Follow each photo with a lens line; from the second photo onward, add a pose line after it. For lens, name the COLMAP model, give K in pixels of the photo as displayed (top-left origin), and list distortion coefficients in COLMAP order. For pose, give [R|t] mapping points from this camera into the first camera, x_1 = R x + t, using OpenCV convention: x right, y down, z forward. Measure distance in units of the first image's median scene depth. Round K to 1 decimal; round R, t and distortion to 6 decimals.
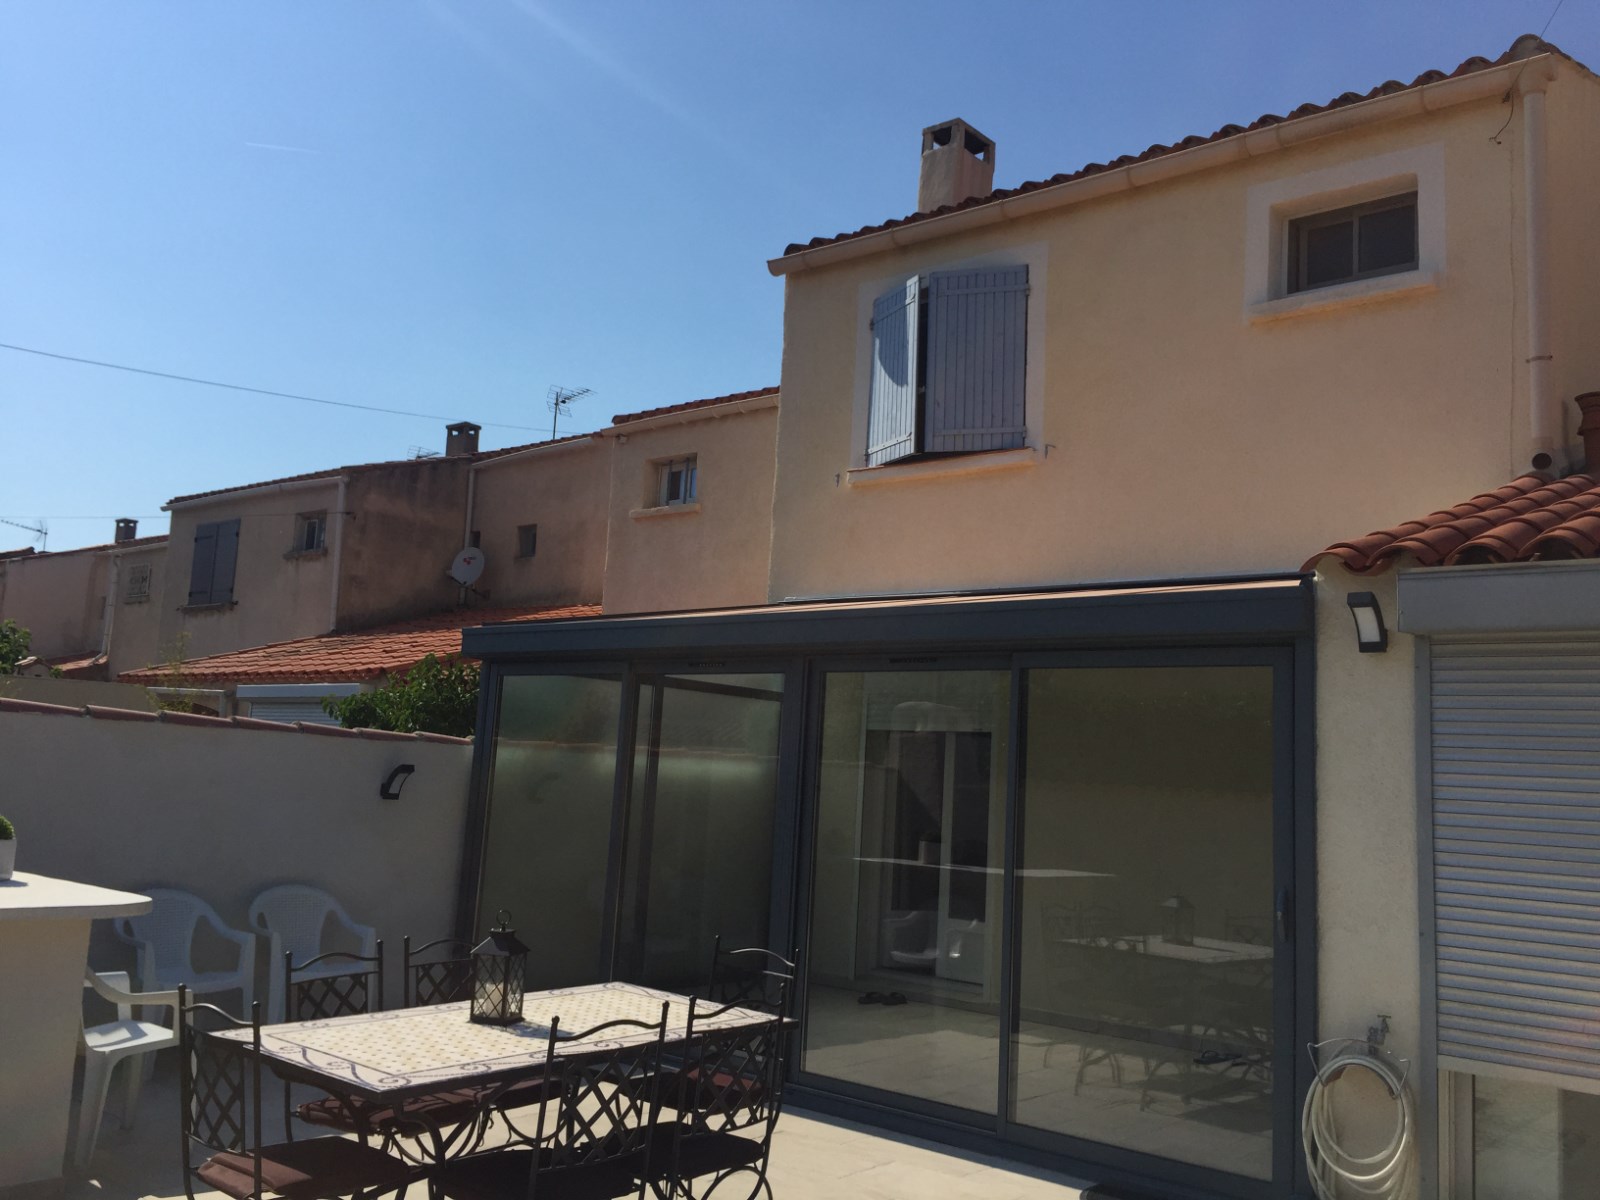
lens RADIAL K [[1343.3, 0, 812.3], [0, 1343.3, 590.4], [0, 0, 1]] dist [0.067650, -0.079178]
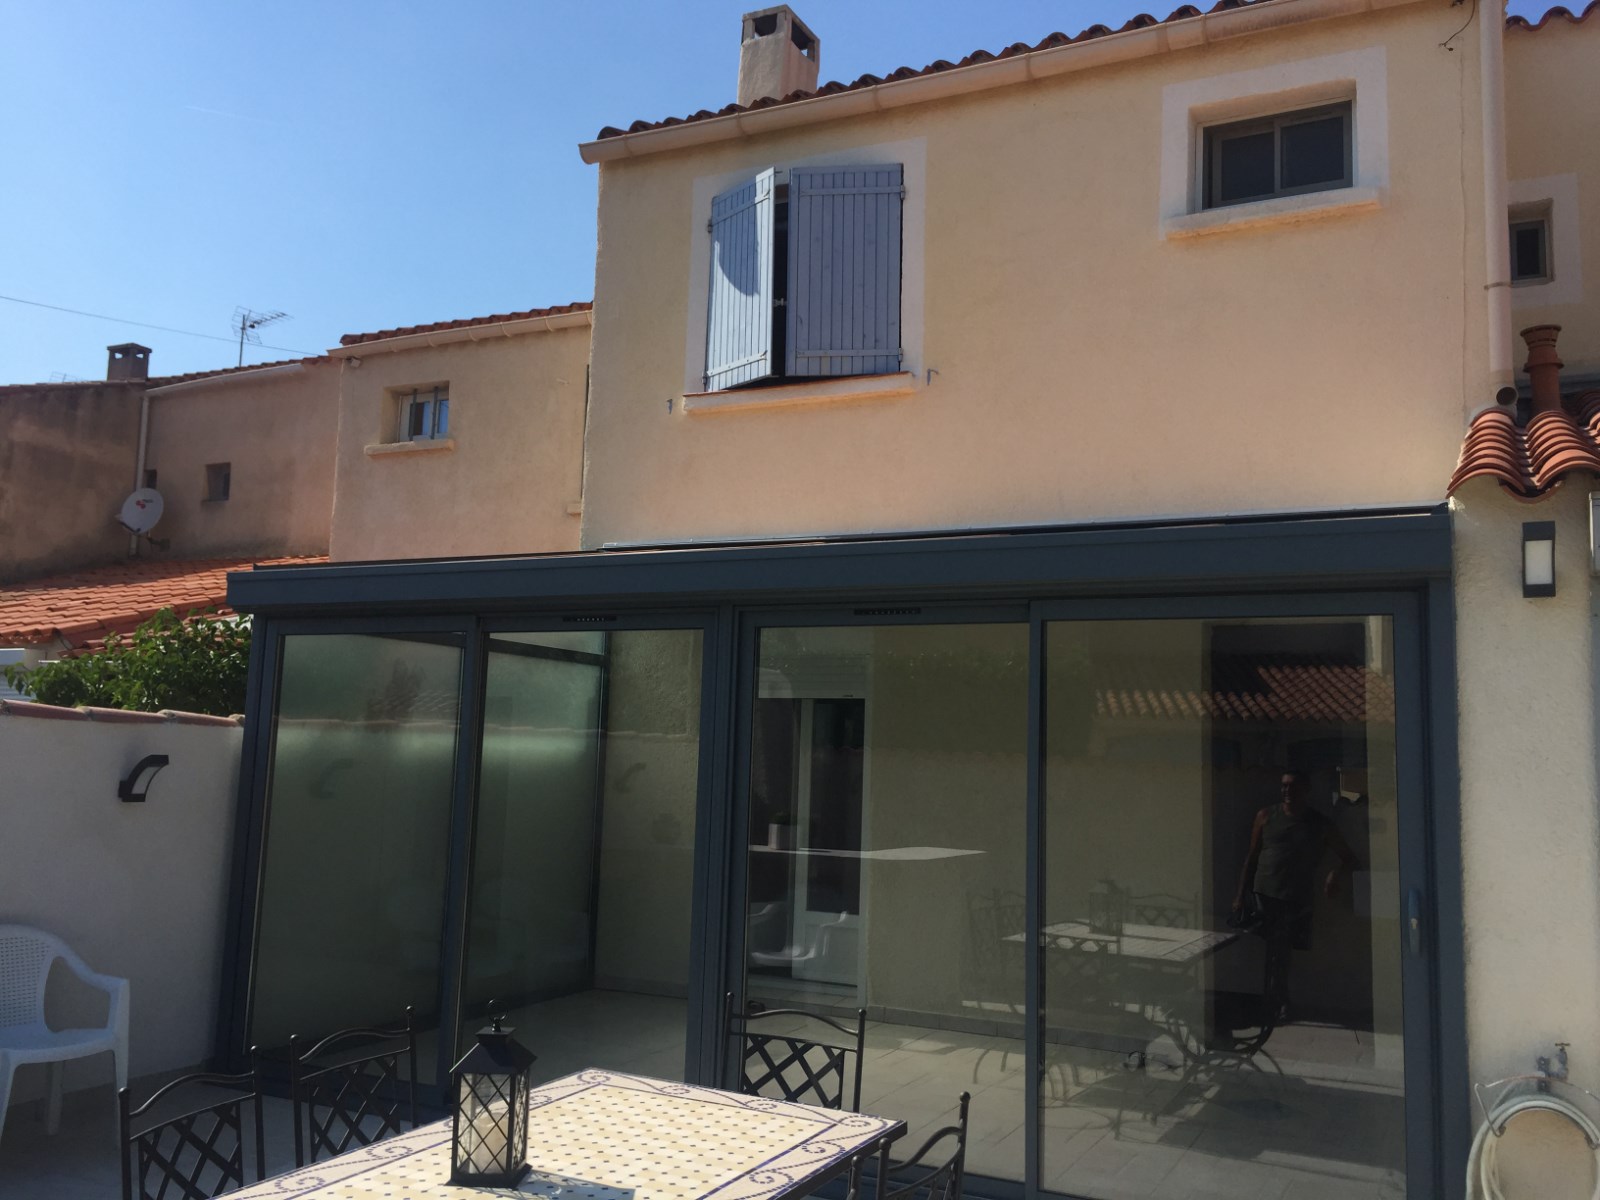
lens RADIAL K [[1343.3, 0, 800.3], [0, 1343.3, 588.5], [0, 0, 1]] dist [0.067650, -0.079178]
pose [[0.973982, 0.004227, 0.226587, -0.106392], [-0.010205, 0.999630, 0.025219, 0.012869], [-0.226397, -0.026876, 0.973664, 0.162805]]
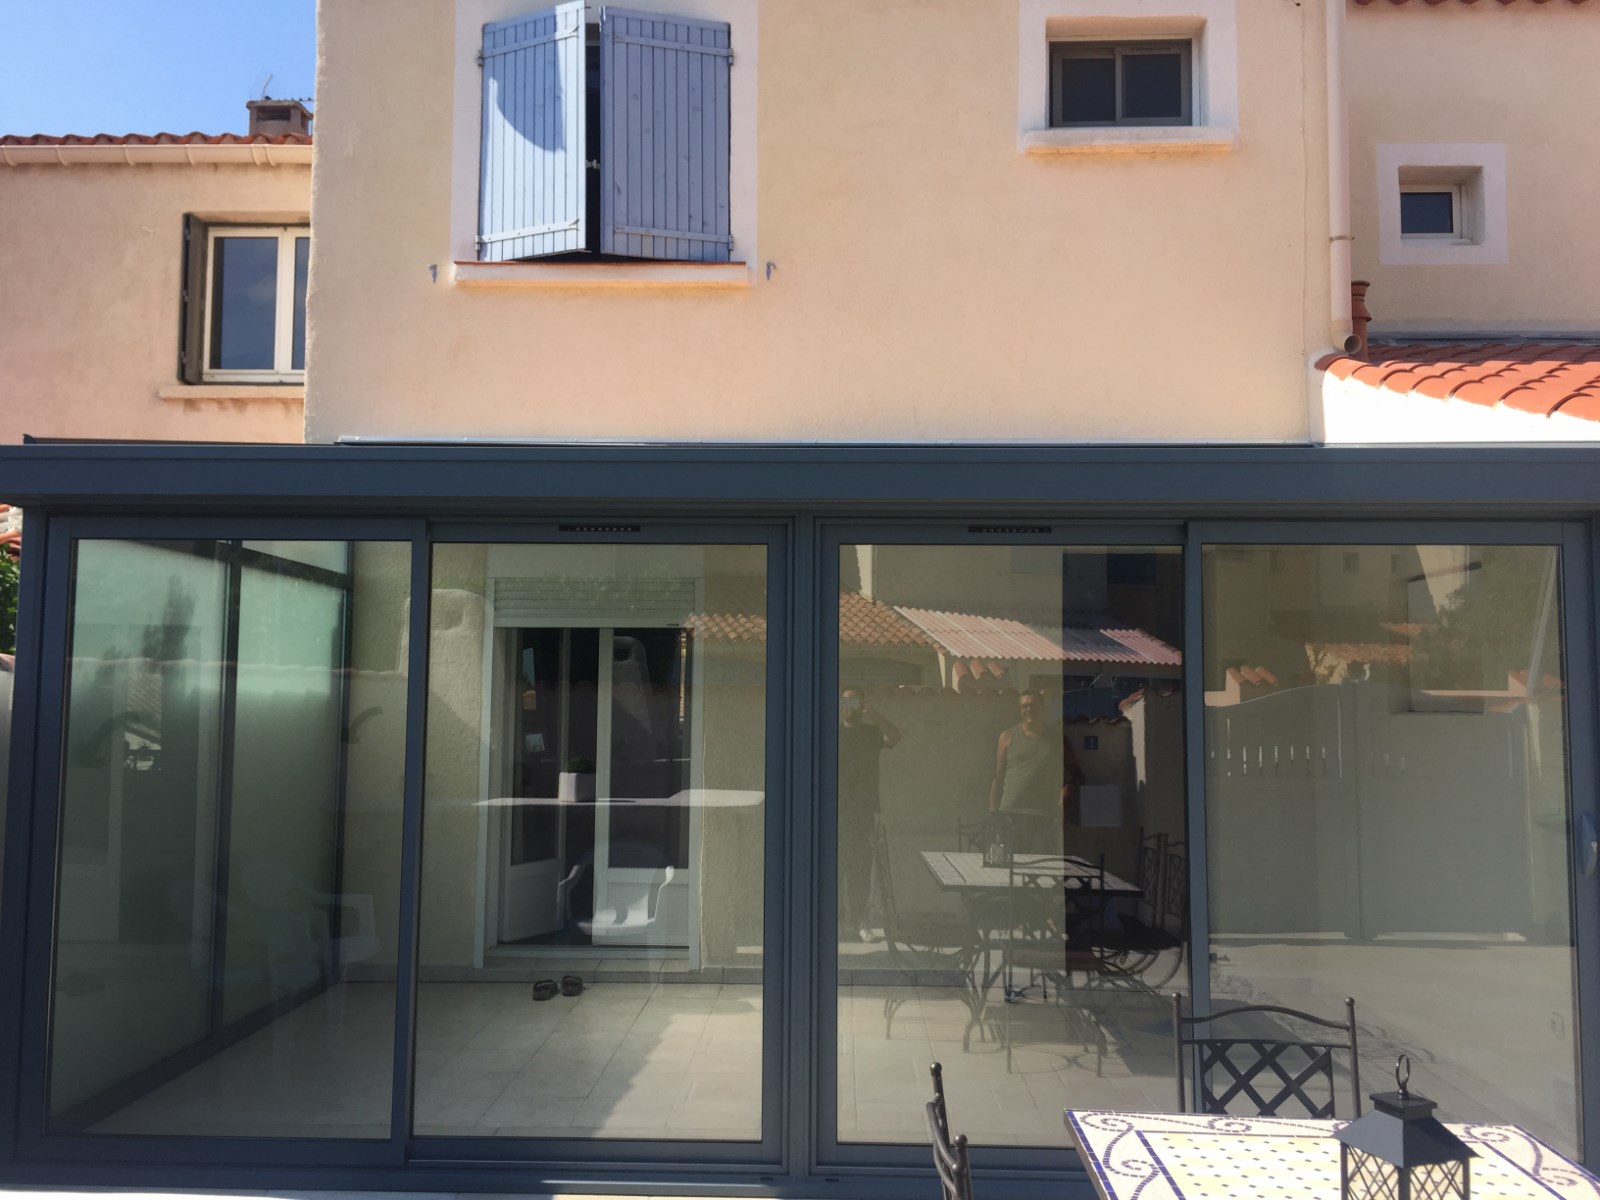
lens RADIAL K [[1343.3, 0, 805.0], [0, 1343.3, 582.4], [0, 0, 1]] dist [0.067650, -0.079178]
pose [[0.787035, -0.000458, 0.616909, -0.298745], [-0.048473, 0.996862, 0.062580, 0.028094], [-0.615002, -0.079156, 0.784543, 0.354587]]
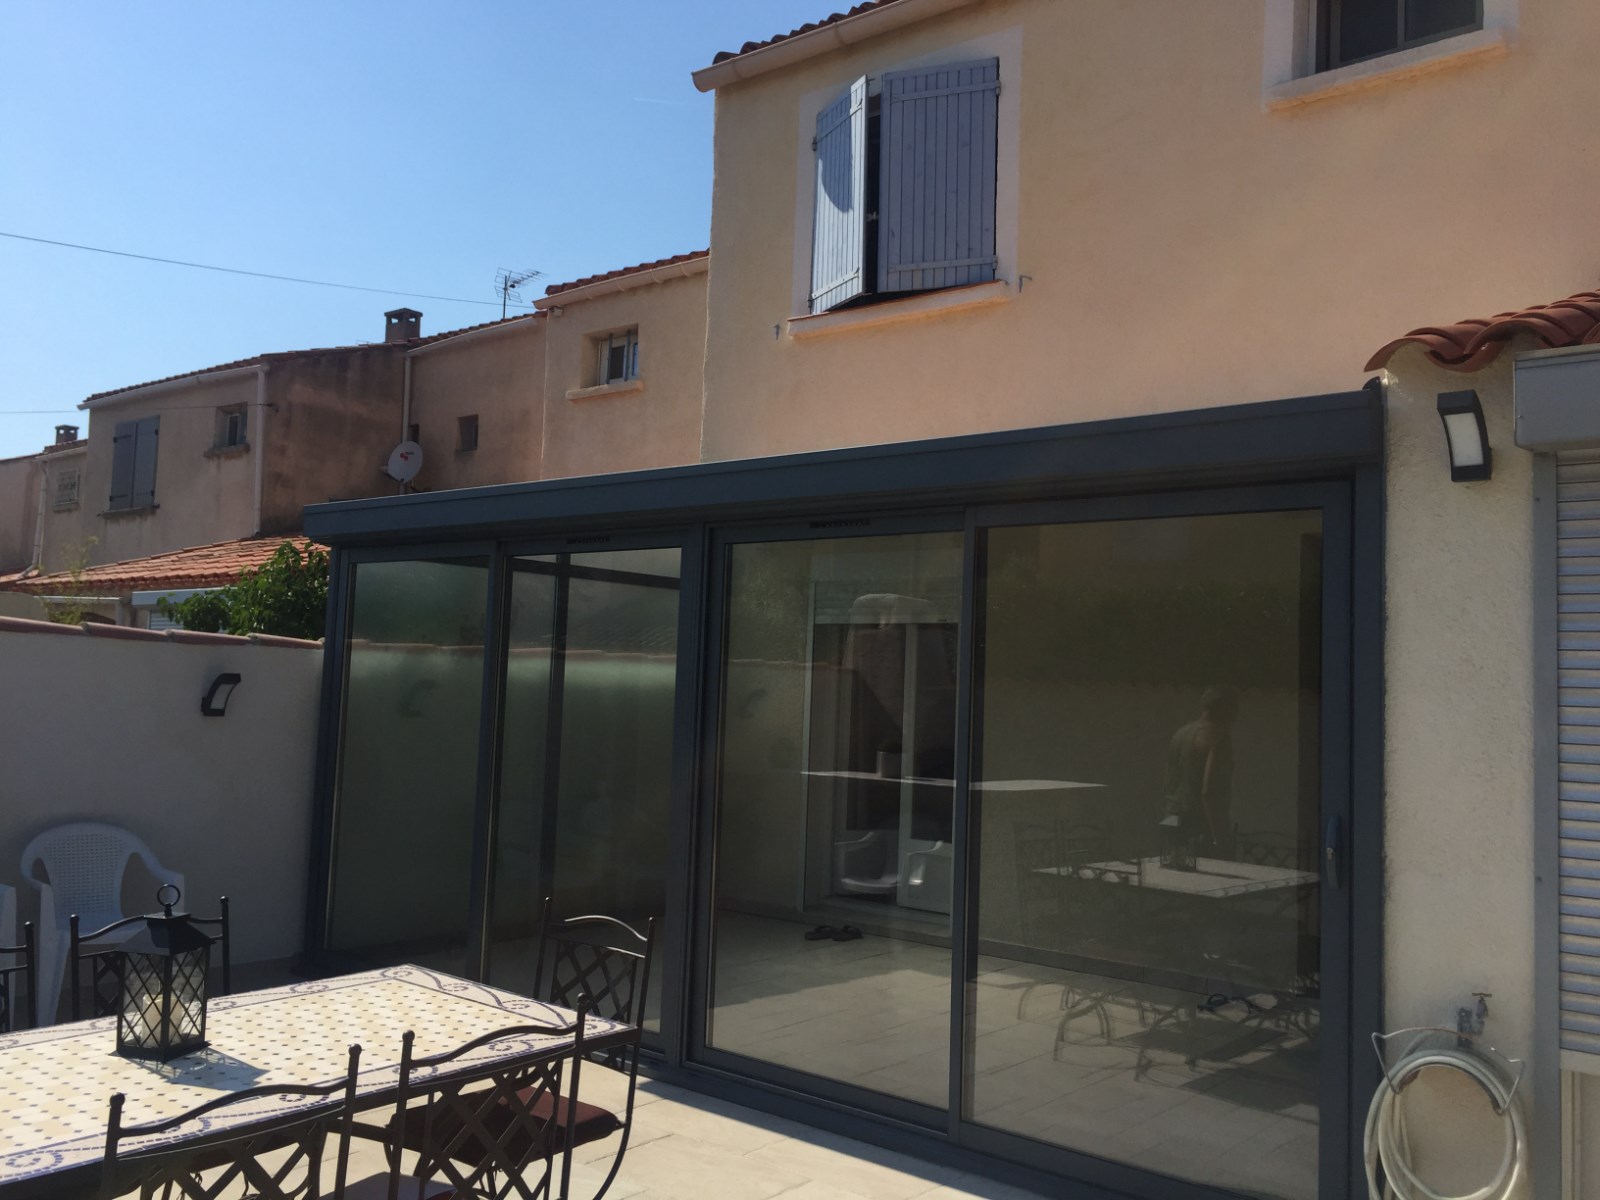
lens RADIAL K [[1343.3, 0, 810.2], [0, 1343.3, 591.5], [0, 0, 1]] dist [0.067650, -0.079178]
pose [[0.999818, -0.018570, 0.004439, 0.037183], [0.018214, 0.997381, 0.069995, 0.024996], [-0.005727, -0.069902, 0.997537, 0.159600]]
